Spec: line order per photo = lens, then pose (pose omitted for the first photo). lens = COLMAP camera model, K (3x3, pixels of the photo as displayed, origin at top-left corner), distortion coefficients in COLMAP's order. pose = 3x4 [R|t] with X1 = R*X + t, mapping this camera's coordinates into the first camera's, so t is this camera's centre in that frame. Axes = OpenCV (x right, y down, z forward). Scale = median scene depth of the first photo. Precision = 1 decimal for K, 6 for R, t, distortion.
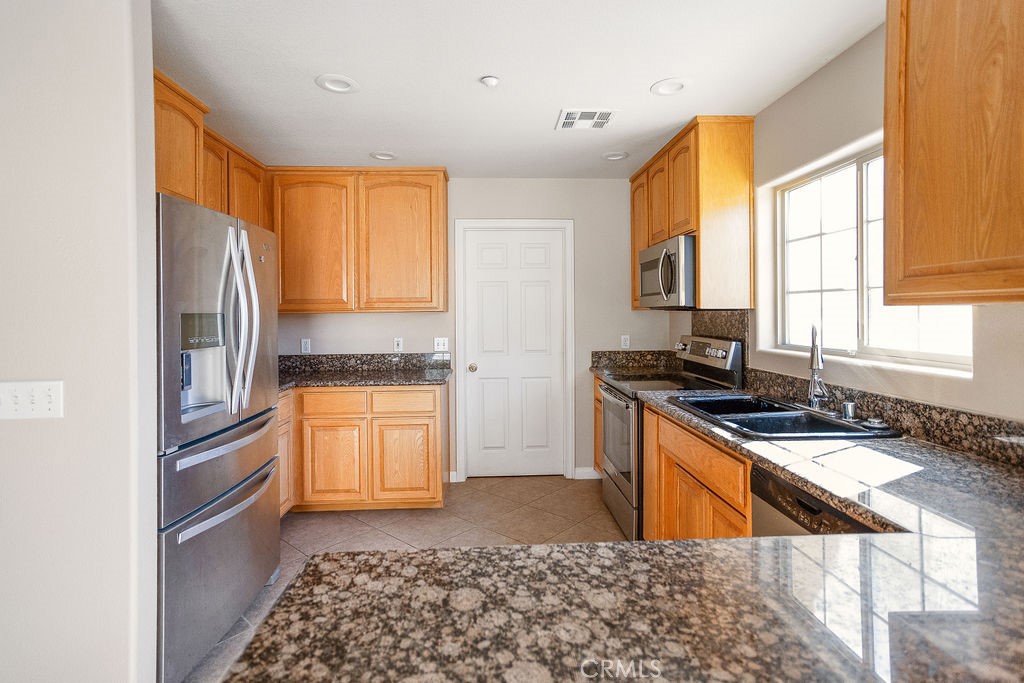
lens RADIAL K [[504.9, 0, 514.5], [0, 504.9, 308.4], [0, 0, 1]] dist [-0.000562, 0.017380]
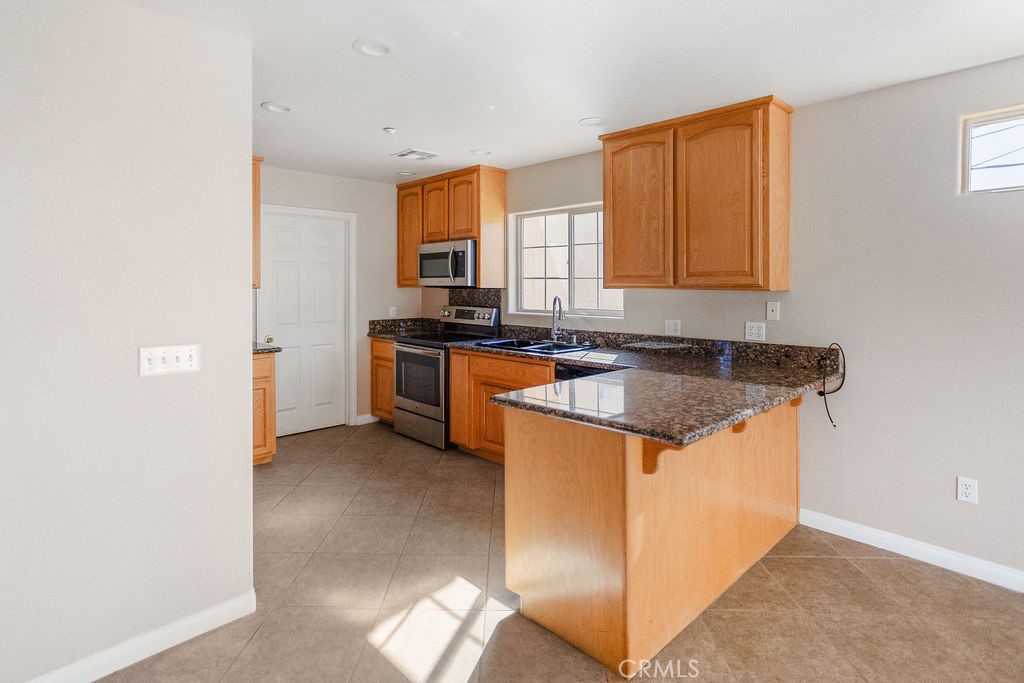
lens RADIAL K [[546.7, 0, 489.0], [0, 546.7, 279.0], [0, 0, 1]] dist [0.001337, 0.000776]
pose [[0.772218, 0.011877, 0.635246, -0.687852], [-0.009435, 0.999929, -0.007225, -0.014723], [-0.635287, -0.000415, 0.772276, -0.325681]]
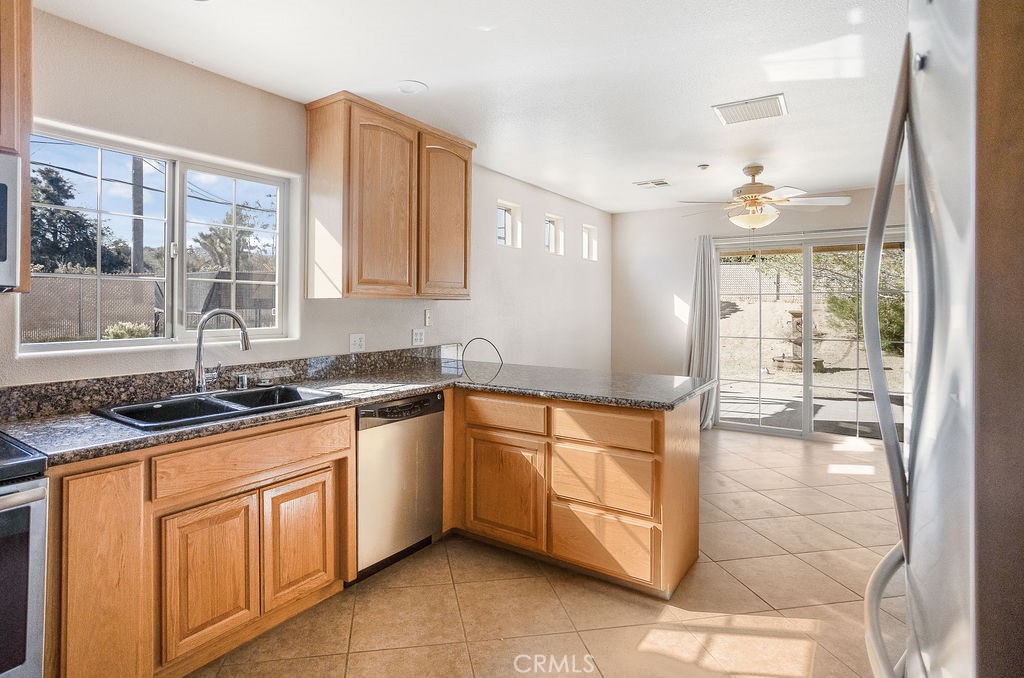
lens RADIAL K [[526.7, 0, 489.3], [0, 526.7, 305.0], [0, 0, 1]] dist [-0.025290, 0.000243]
pose [[-0.776267, 0.004656, 0.630387, -0.422915], [-0.001831, 0.999952, -0.009641, 0.018999], [-0.630402, -0.008639, -0.776221, 1.119271]]
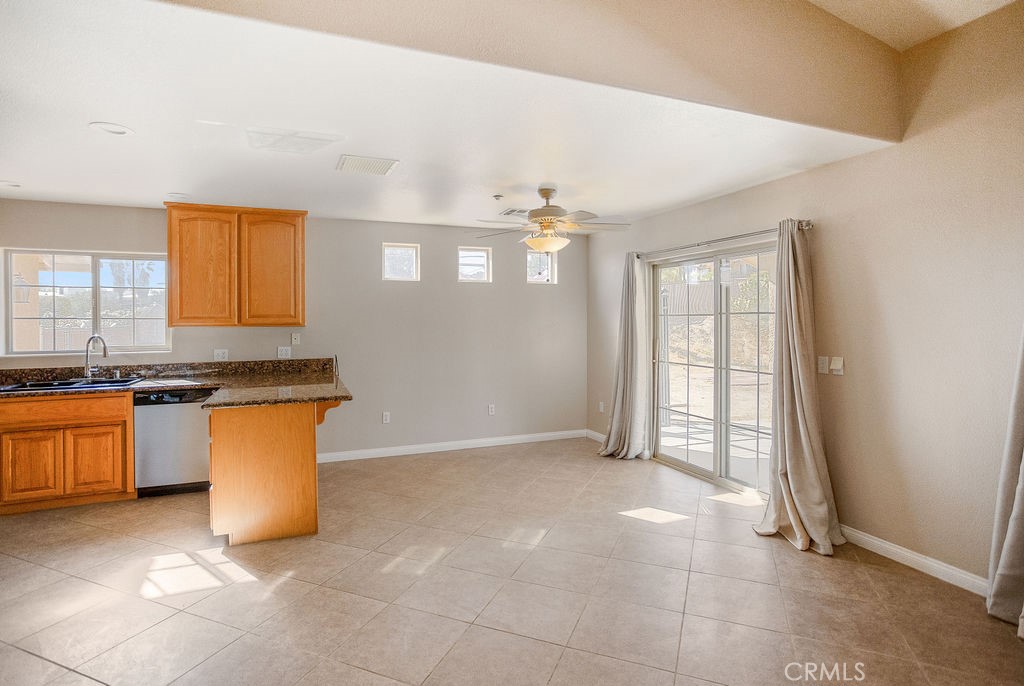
lens RADIAL K [[520.5, 0, 511.4], [0, 520.5, 320.7], [0, 0, 1]] dist [0.001988, 0.000977]
pose [[-0.313127, 0.007361, 0.949683, -1.432737], [0.002292, 0.999973, -0.006995, -0.010087], [-0.949708, -0.000013, -0.313135, 0.046948]]
